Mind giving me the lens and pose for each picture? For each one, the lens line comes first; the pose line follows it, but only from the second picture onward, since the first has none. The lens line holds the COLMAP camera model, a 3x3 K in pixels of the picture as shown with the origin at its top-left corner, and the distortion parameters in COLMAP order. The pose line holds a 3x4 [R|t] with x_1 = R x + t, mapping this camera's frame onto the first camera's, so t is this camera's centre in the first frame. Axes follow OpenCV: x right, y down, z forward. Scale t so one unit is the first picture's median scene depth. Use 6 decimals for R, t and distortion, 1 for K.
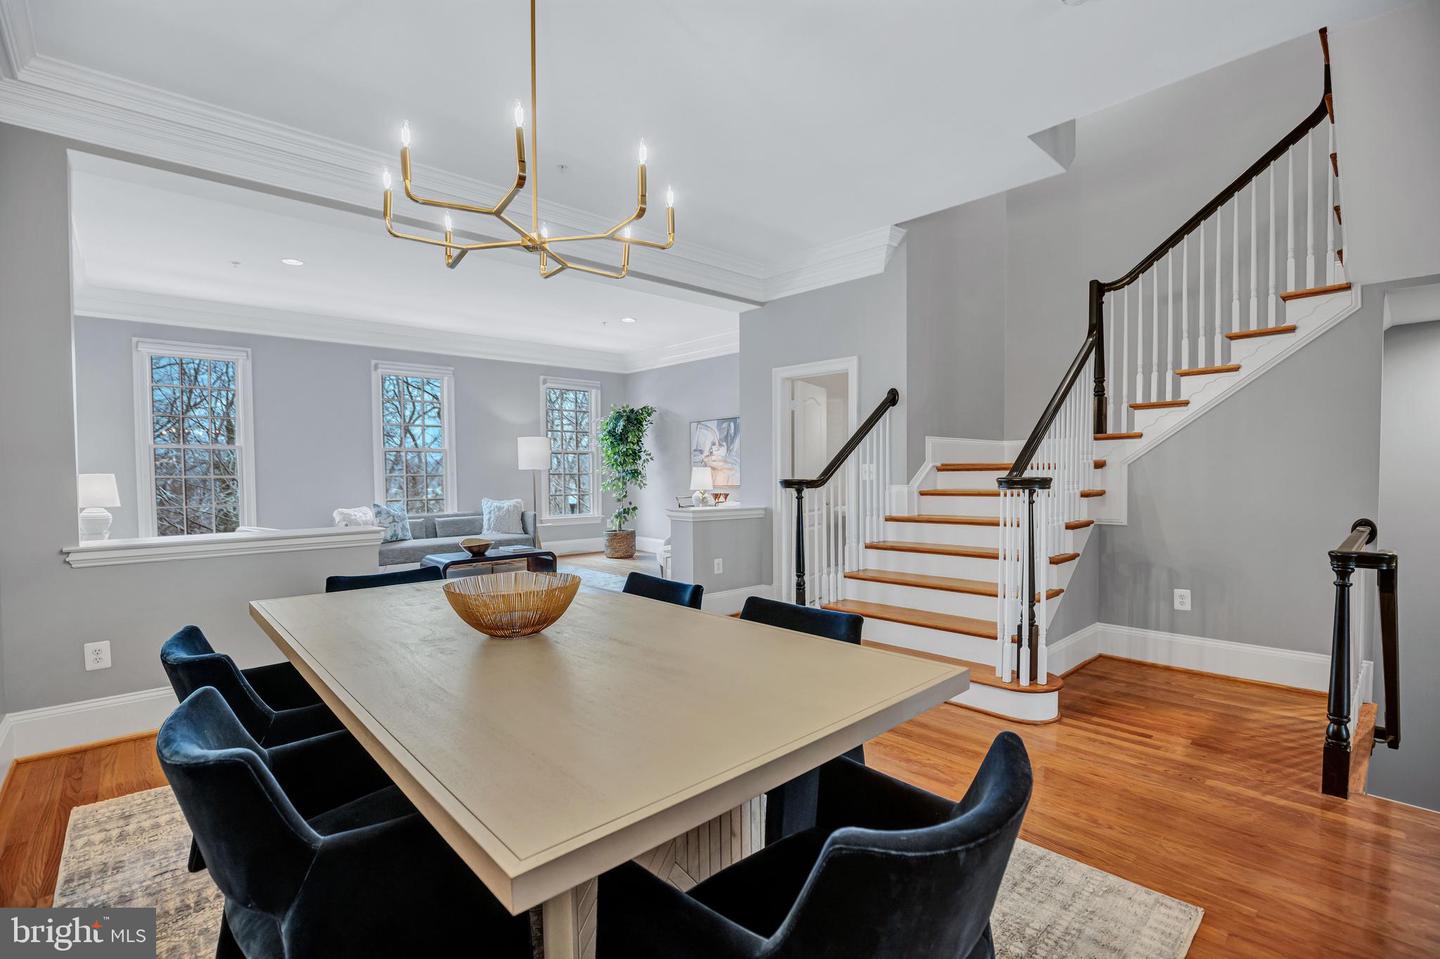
lens RADIAL K [[666.9, 0, 721.3], [0, 666.9, 488.7], [0, 0, 1]] dist [-0.035944, 0.004374]
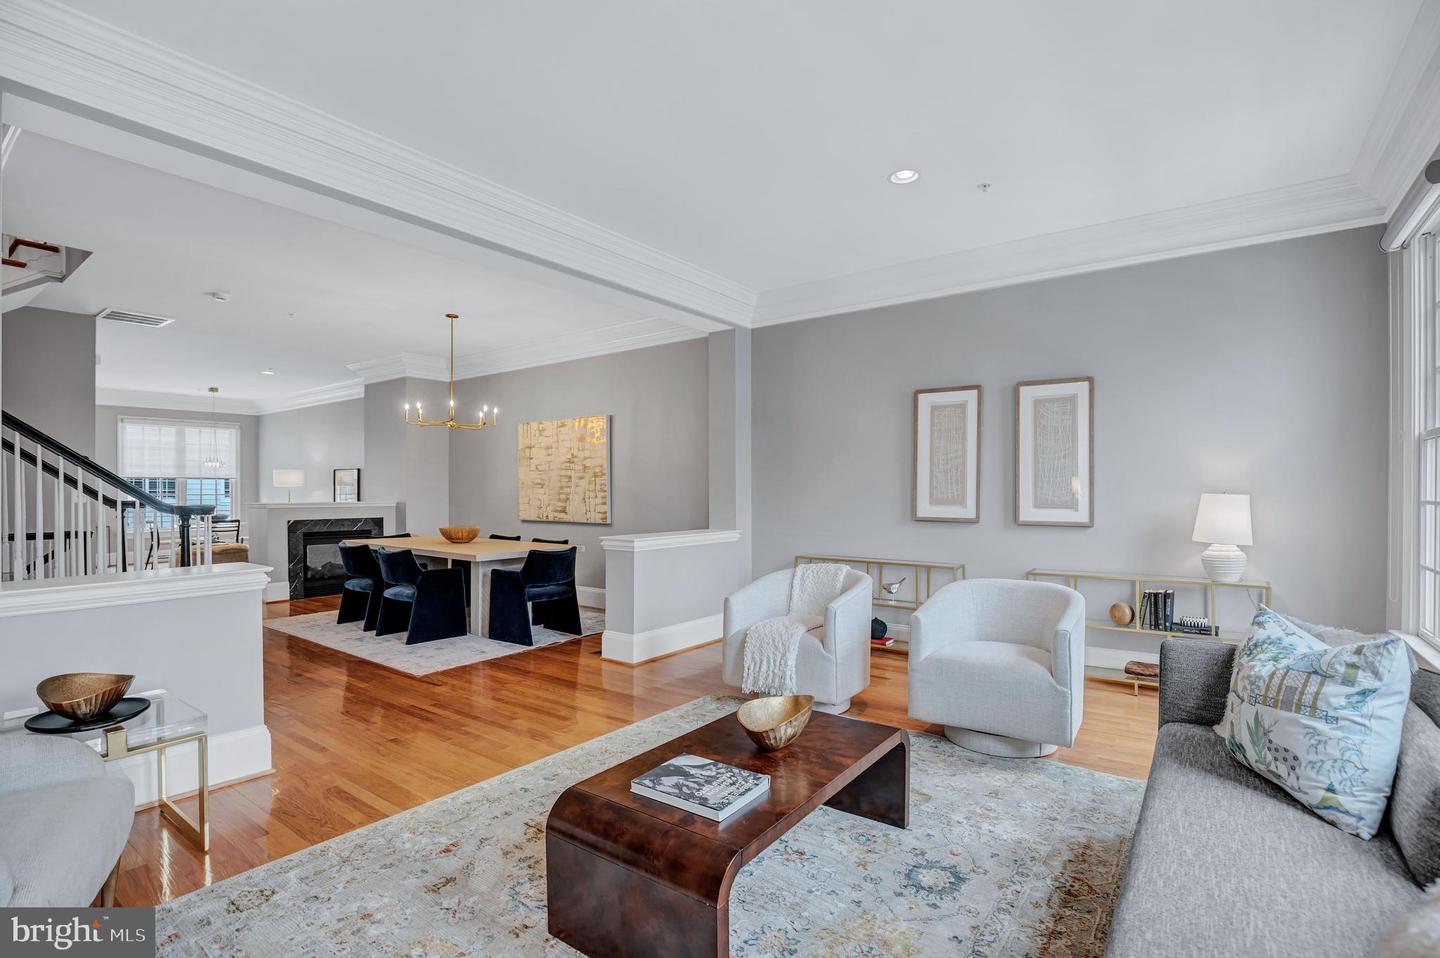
lens RADIAL K [[666.9, 0, 730.6], [0, 666.9, 497.8], [0, 0, 1]] dist [-0.035944, 0.004374]
pose [[-0.979877, 0.011720, -0.199257, -0.219964], [0.003005, 0.999028, 0.043986, -0.031242], [0.199579, 0.042502, -0.978960, 1.016303]]
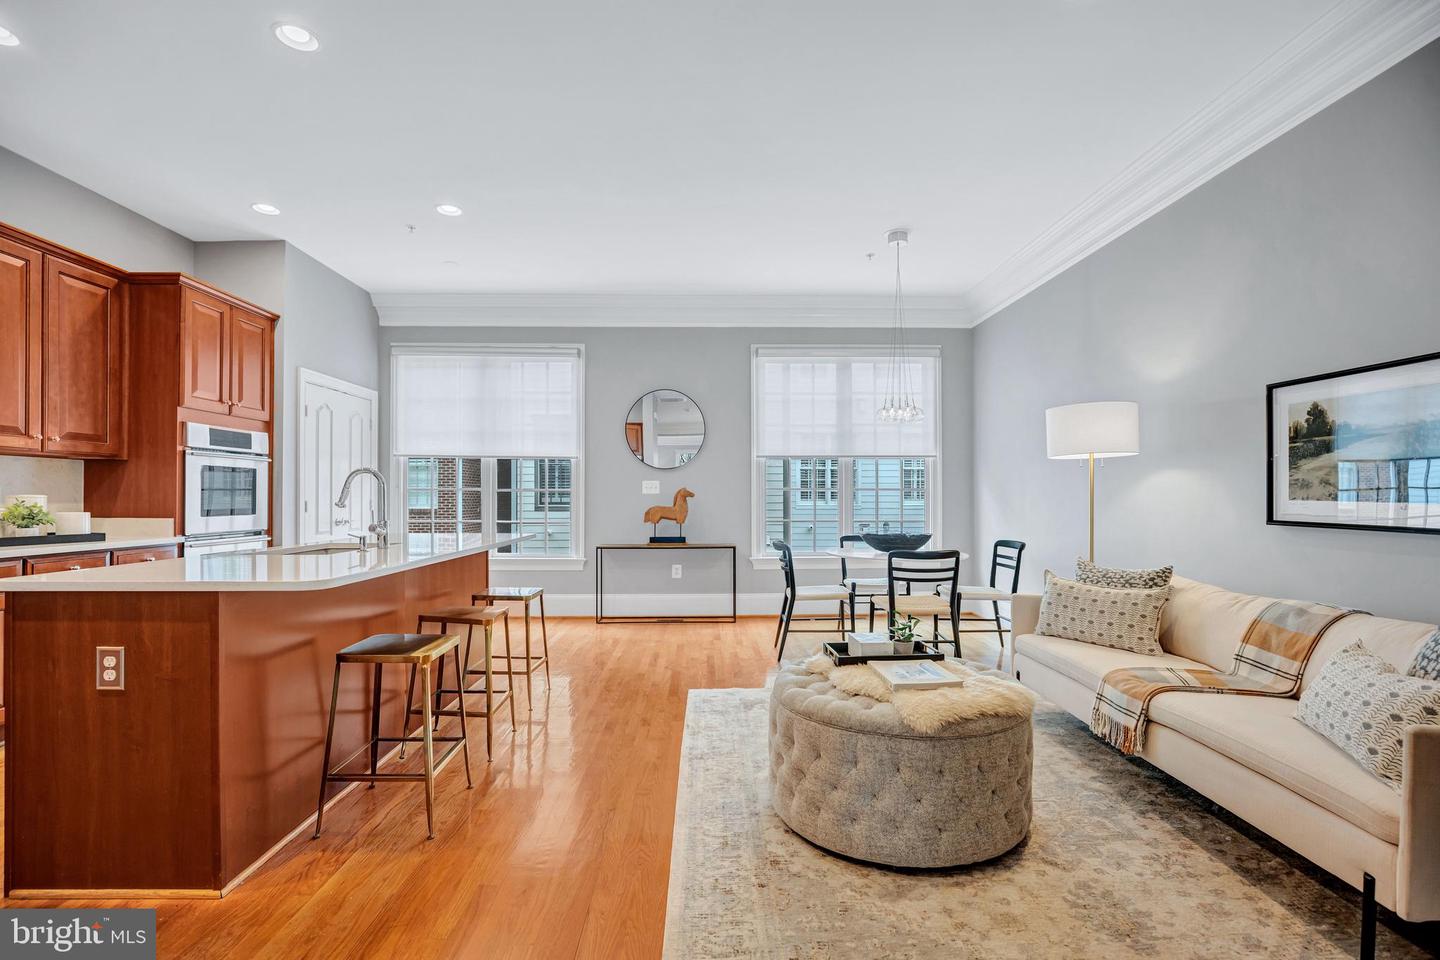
lens RADIAL K [[666.9, 0, 716.3], [0, 666.9, 489.3], [0, 0, 1]] dist [-0.035944, 0.004374]
pose [[-0.763816, 0.014814, 0.645264, 0.277011], [0.029456, 0.999495, 0.011922, 0.007167], [-0.644762, 0.028114, -0.763867, 0.091941]]
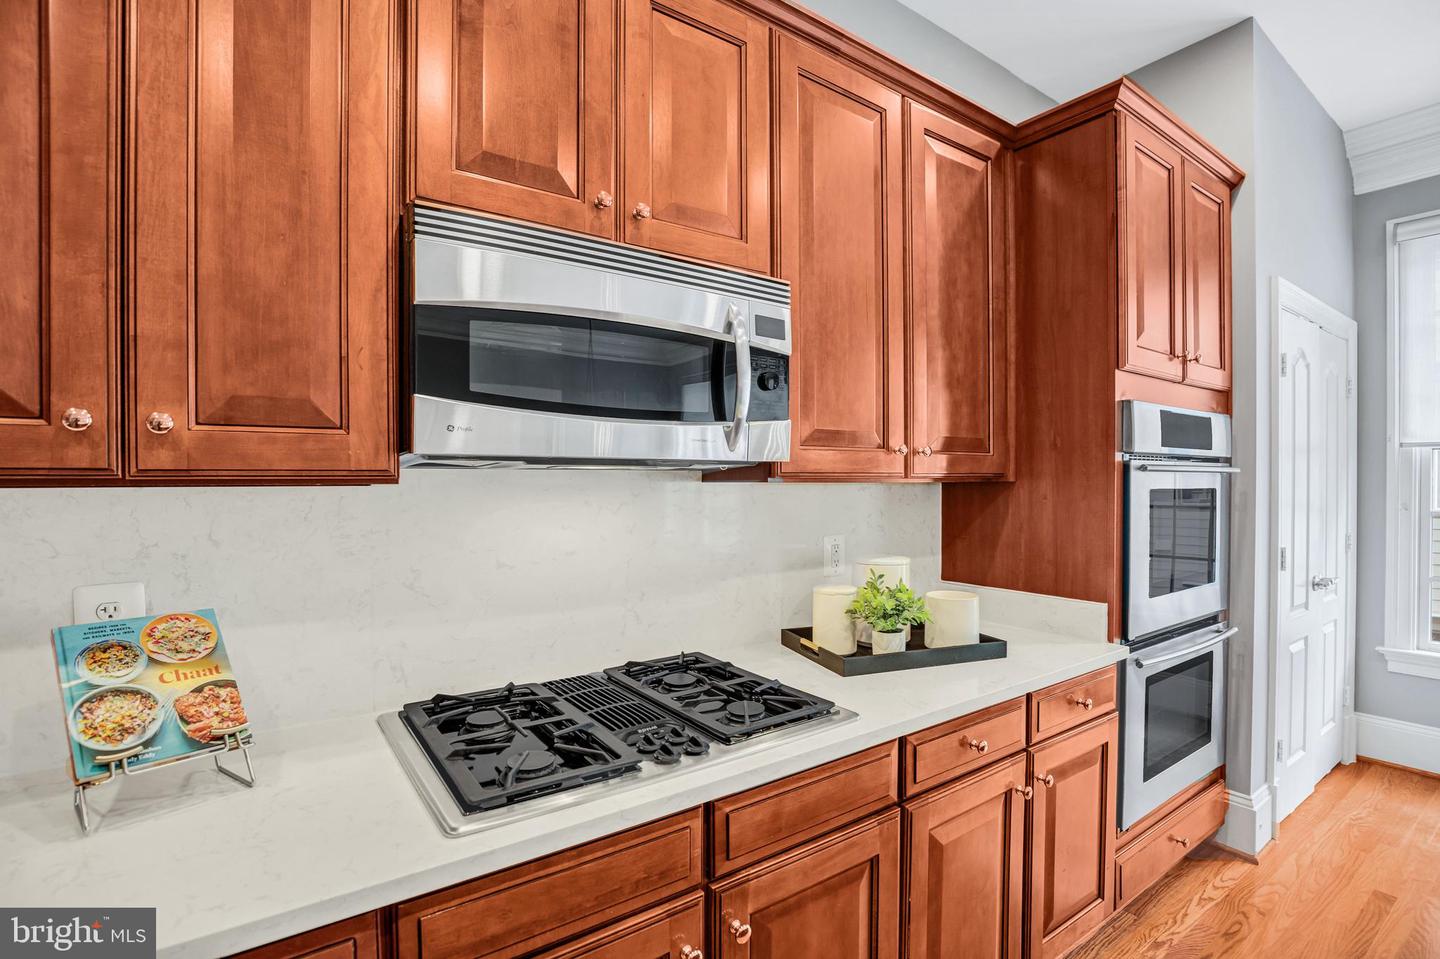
lens RADIAL K [[666.9, 0, 705.3], [0, 666.9, 483.9], [0, 0, 1]] dist [-0.035944, 0.004374]
pose [[0.129175, 0.009884, 0.991573, 0.619966], [0.031878, 0.999392, -0.014115, -0.019337], [-0.991109, 0.033433, 0.128781, 0.092826]]
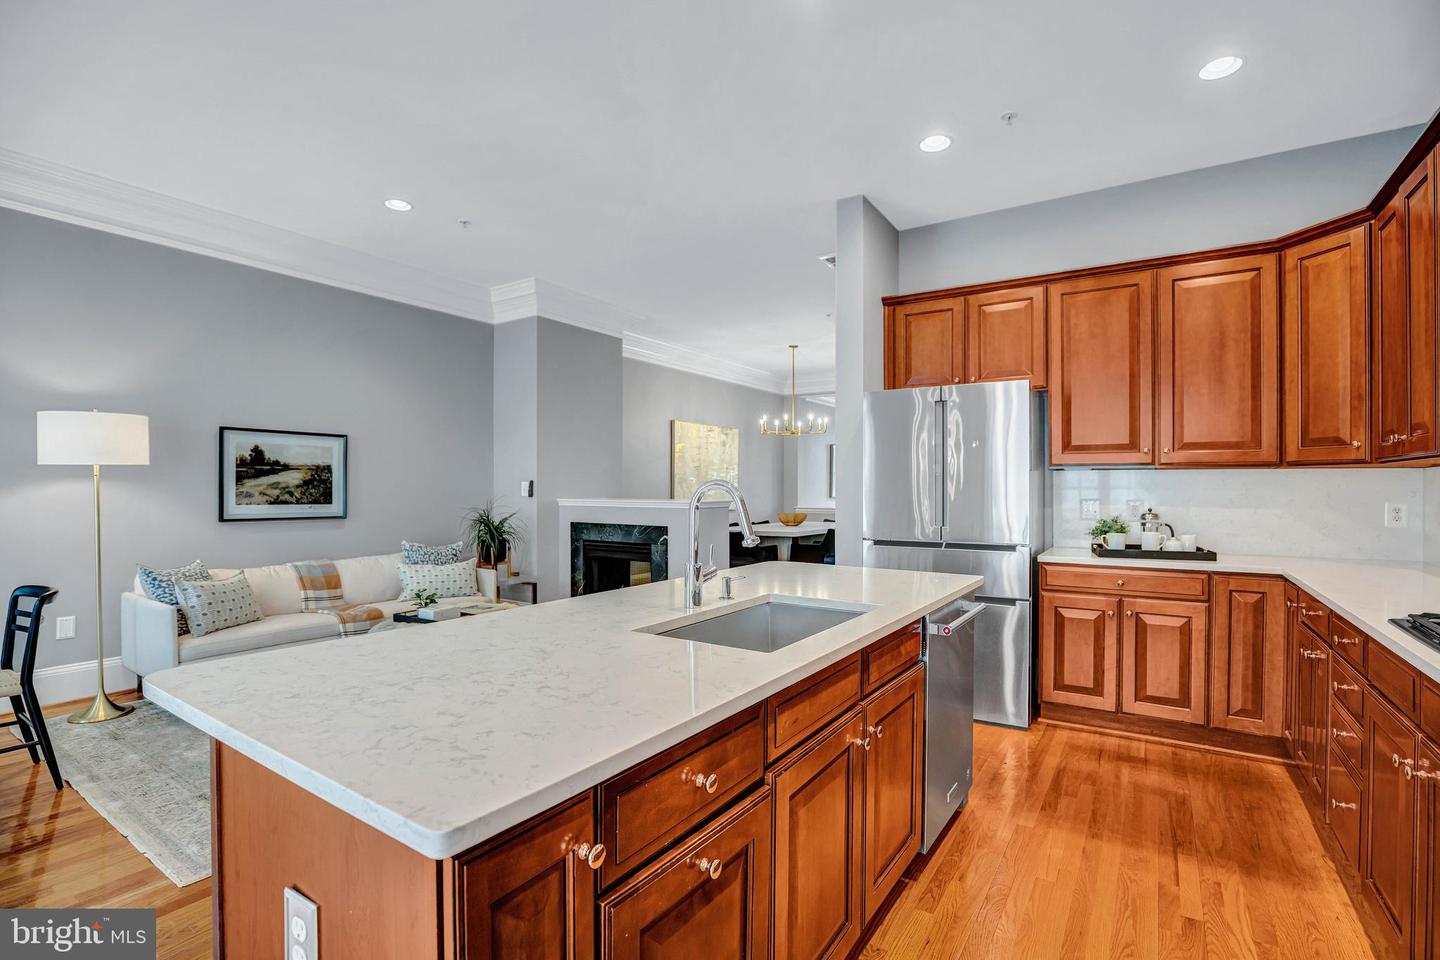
lens RADIAL K [[666.9, 0, 725.6], [0, 666.9, 485.8], [0, 0, 1]] dist [-0.035944, 0.004374]
pose [[0.243118, 0.007166, -0.969970, 0.856489], [-0.035658, 0.999363, -0.001555, -0.002746], [0.969341, 0.034966, 0.243218, -0.103581]]
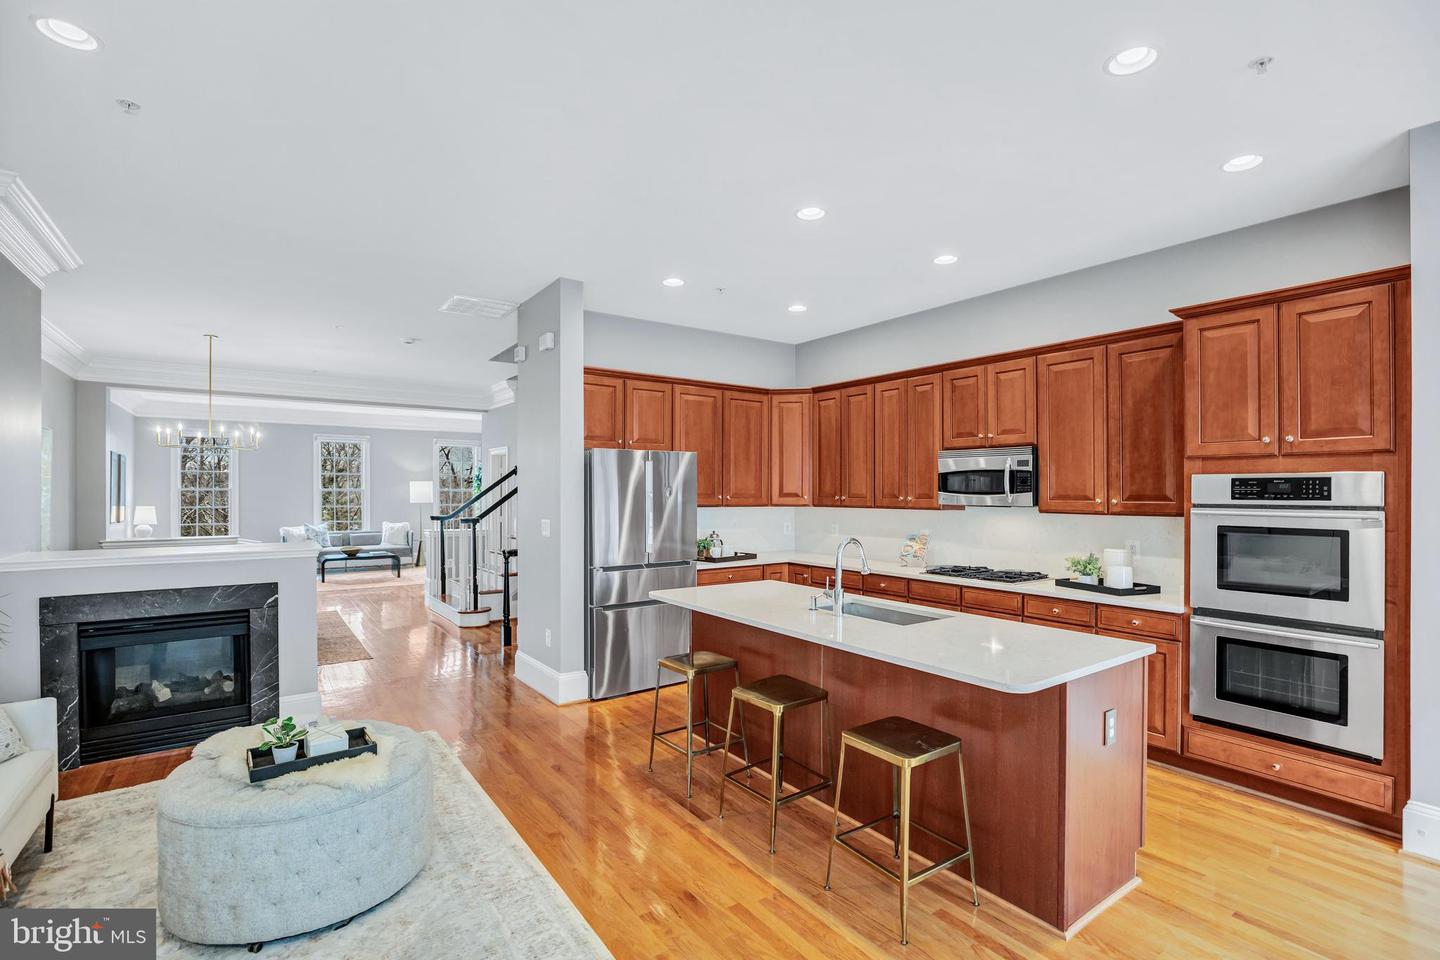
lens RADIAL K [[666.9, 0, 748.9], [0, 666.9, 504.3], [0, 0, 1]] dist [-0.035944, 0.004374]
pose [[0.994967, 0.012091, -0.099475, 0.624432], [-0.013280, 0.999848, -0.011301, -0.019628], [0.099323, 0.012565, 0.994976, -0.443627]]
